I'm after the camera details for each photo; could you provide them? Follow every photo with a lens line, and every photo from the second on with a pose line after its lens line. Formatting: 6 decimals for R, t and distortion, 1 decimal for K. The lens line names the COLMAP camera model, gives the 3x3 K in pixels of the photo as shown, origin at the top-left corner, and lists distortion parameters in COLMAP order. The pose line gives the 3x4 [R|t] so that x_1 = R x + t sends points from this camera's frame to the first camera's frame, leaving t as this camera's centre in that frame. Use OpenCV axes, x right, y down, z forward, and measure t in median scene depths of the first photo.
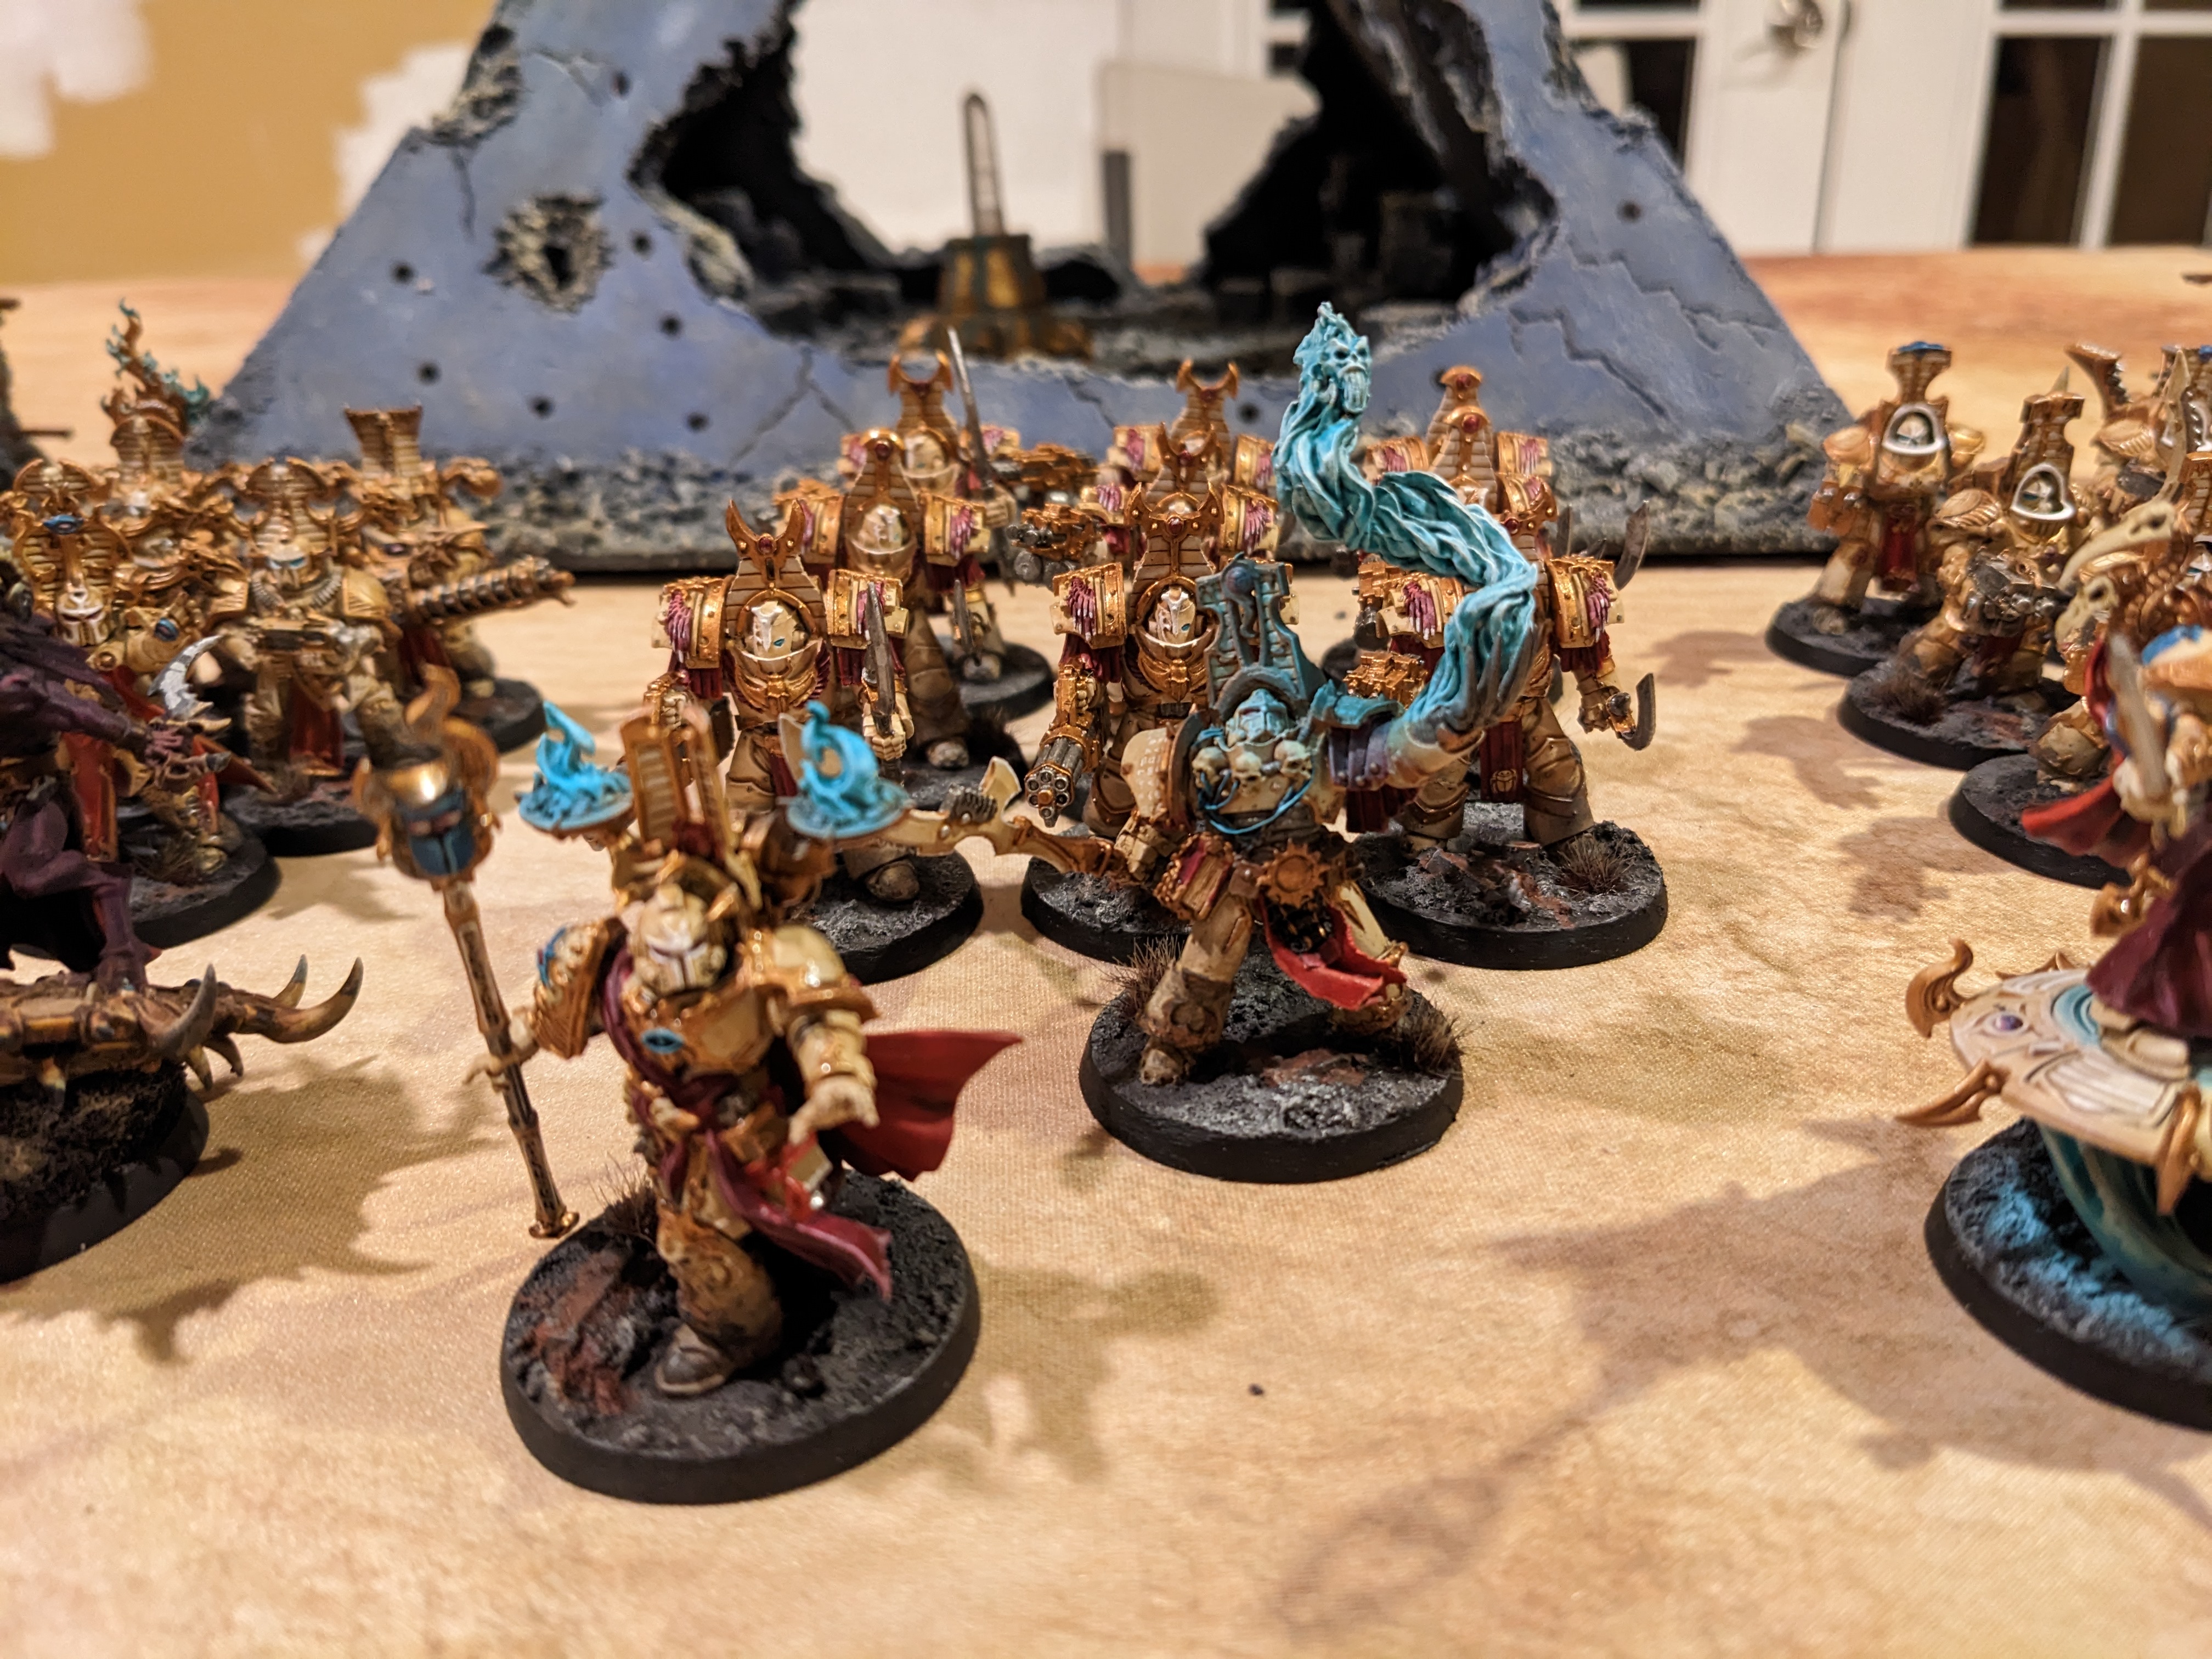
lens RADIAL K [[1720.3, 0, 1106.0], [0, 1720.3, 829.5], [0, 0, 1]] dist [0.061685, -0.158225]
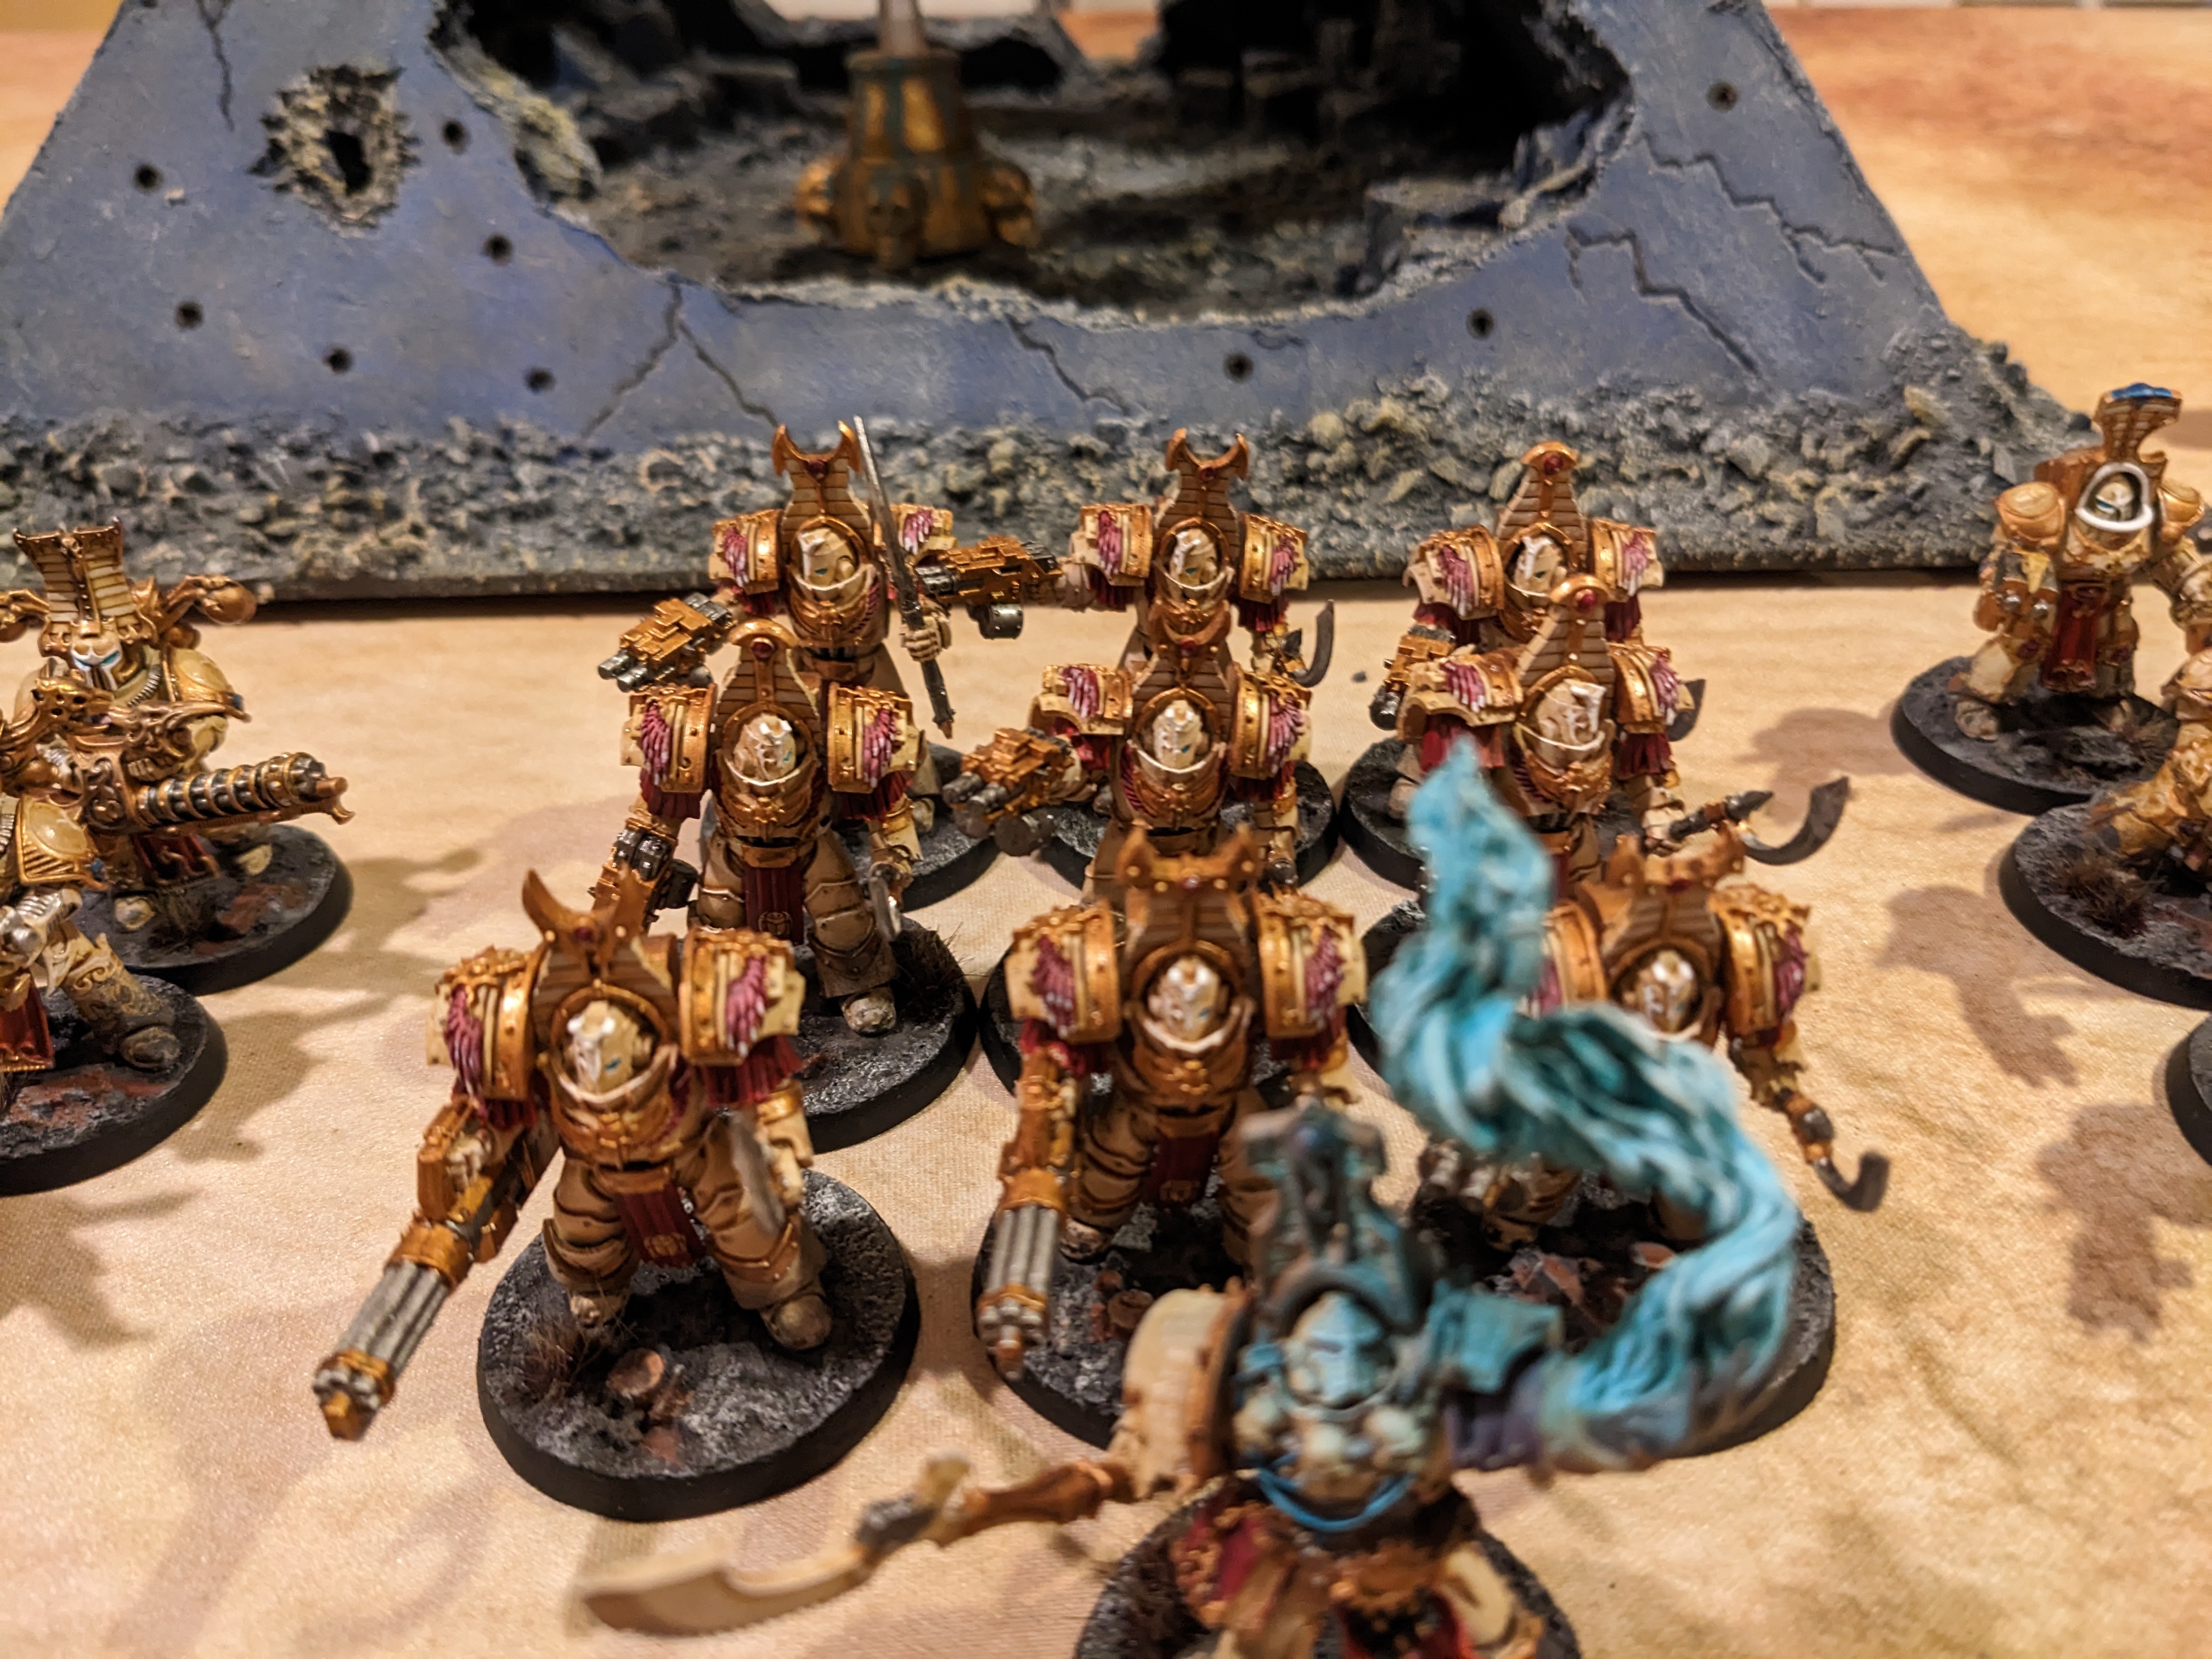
lens RADIAL K [[1728.1, 0, 1106.4], [0, 1728.1, 857.6], [0, 0, 1]] dist [0.033219, -0.086637]
pose [[0.999303, -0.011618, 0.035473, -0.016132], [0.004826, 0.982565, 0.185857, -0.293000], [-0.037014, -0.185557, 0.981936, 0.310207]]
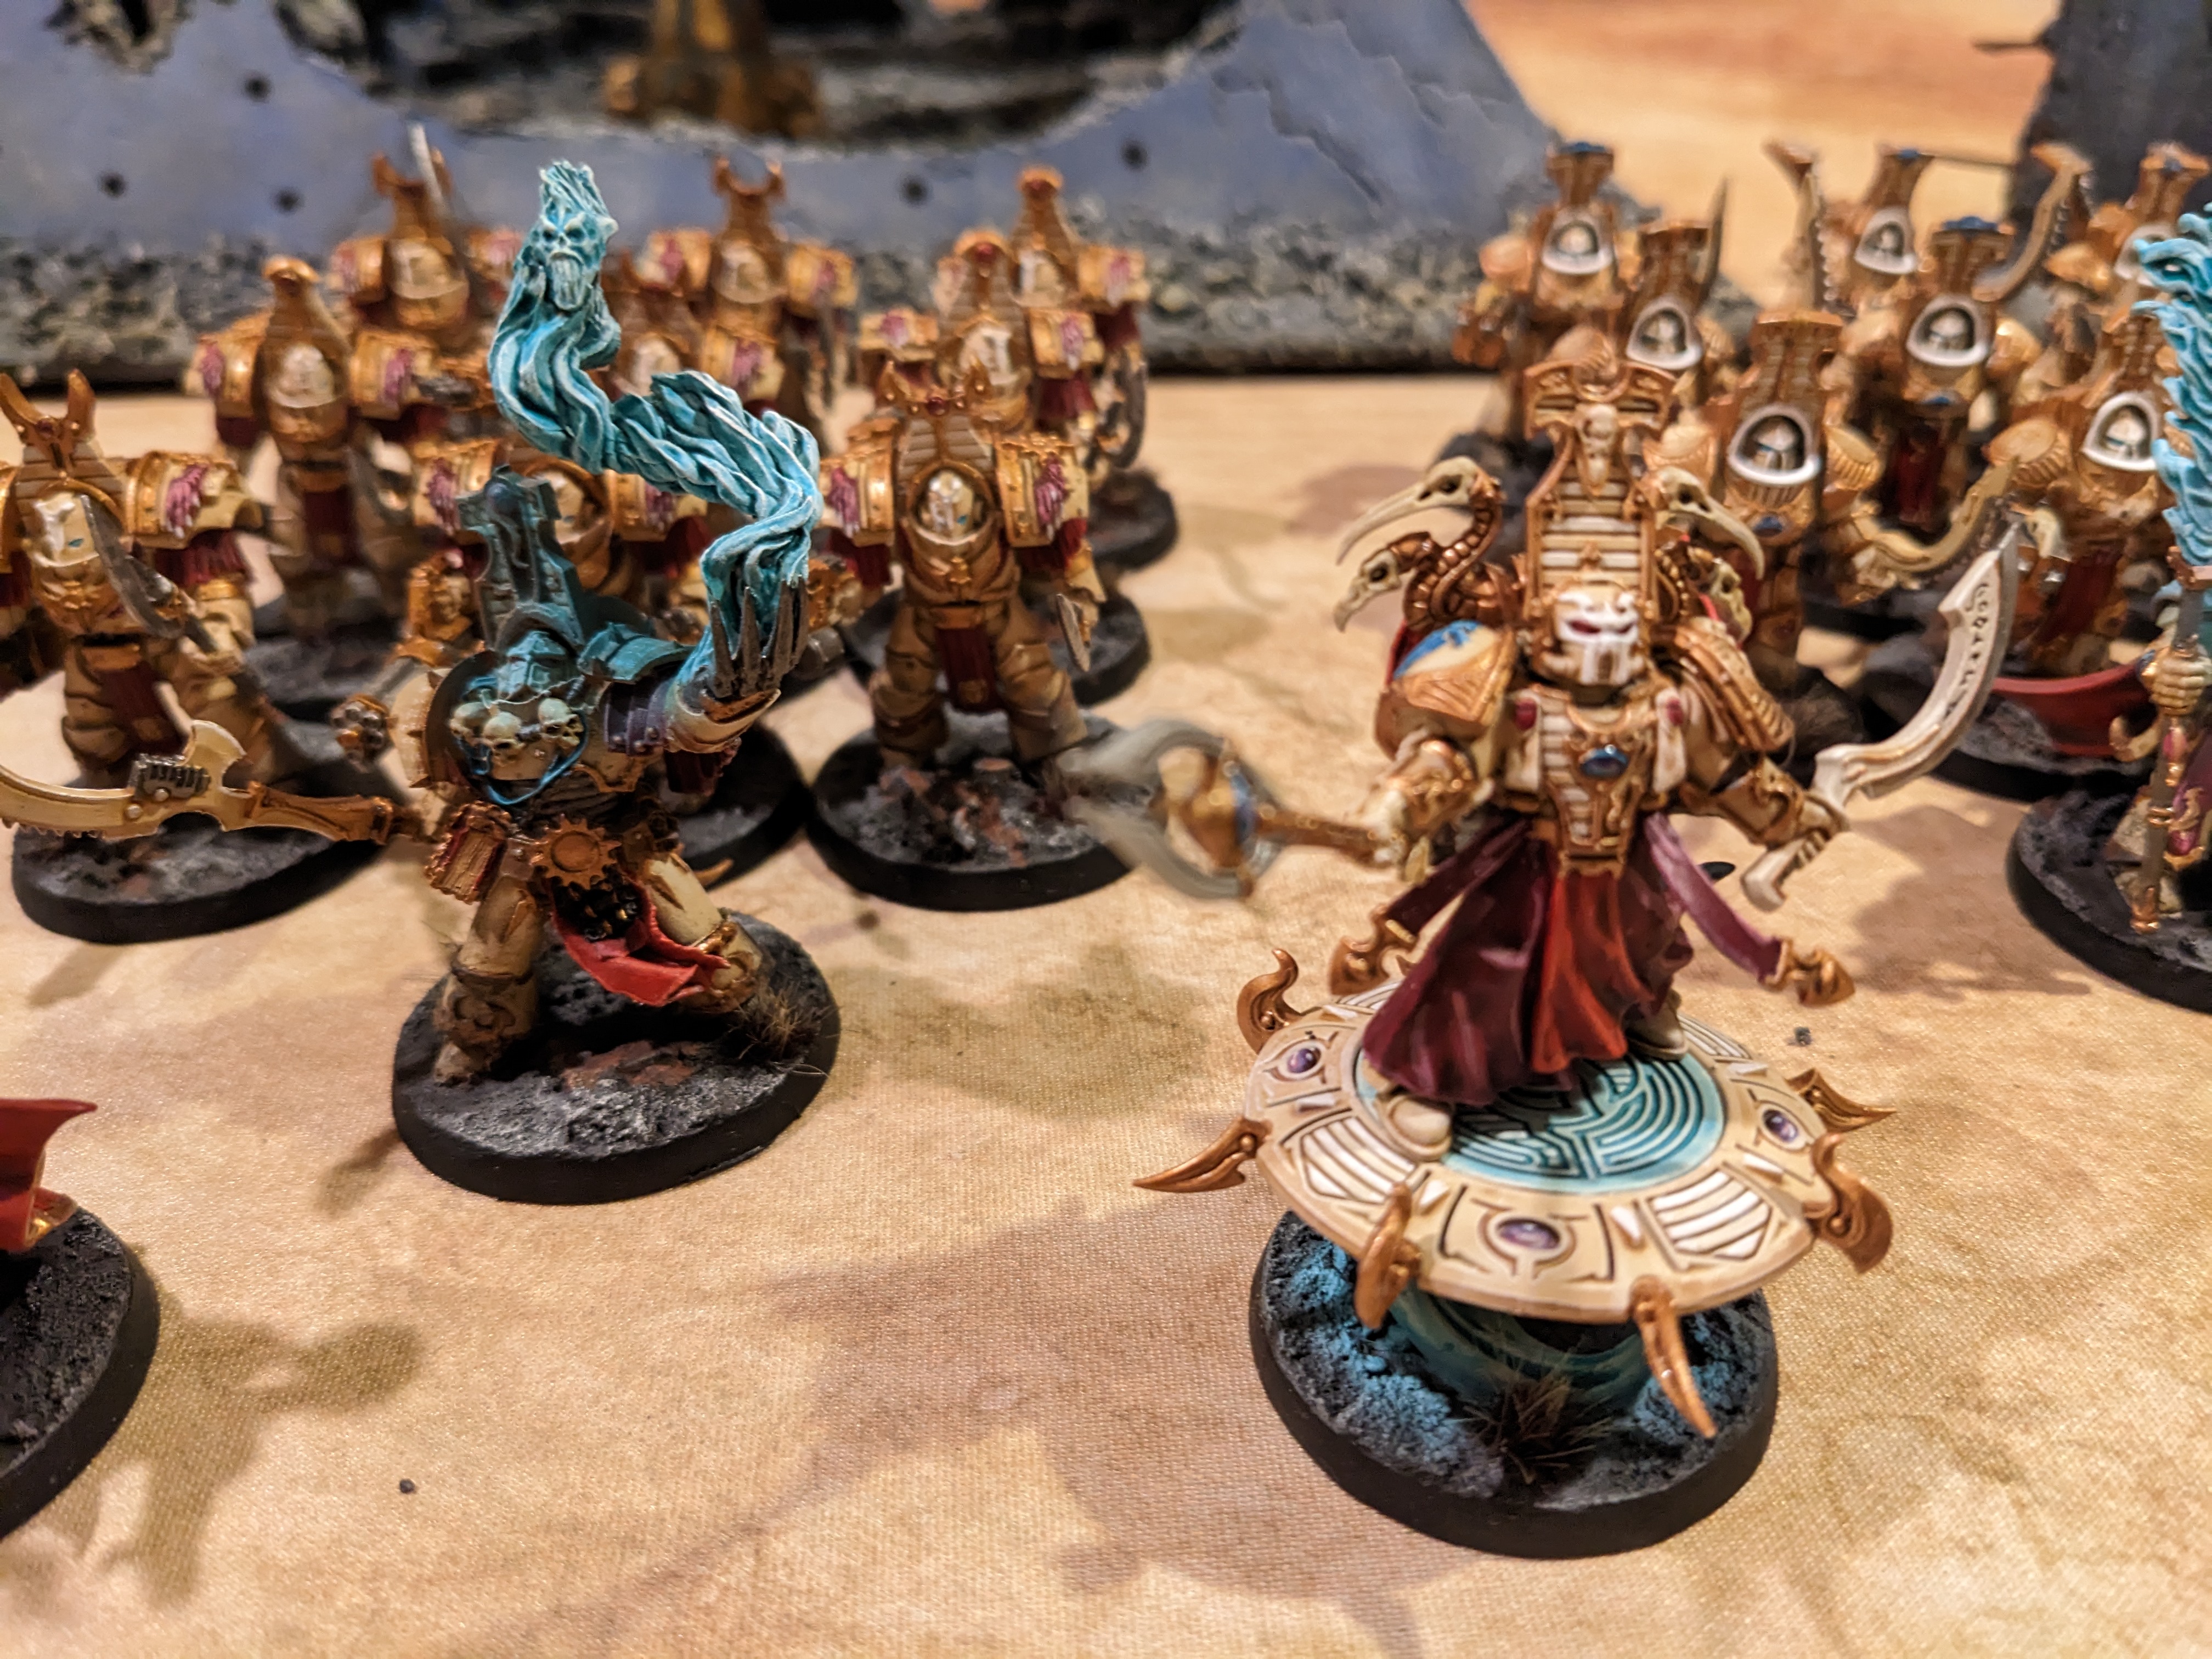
lens RADIAL K [[1751.9, 0, 1114.3], [0, 1751.9, 826.3], [0, 0, 1]] dist [0.016443, -0.067774]
pose [[0.999538, -0.002664, 0.030268, 0.274164], [-0.001769, 0.989353, 0.145525, -0.089244], [-0.030334, -0.145511, 0.988892, 0.105805]]
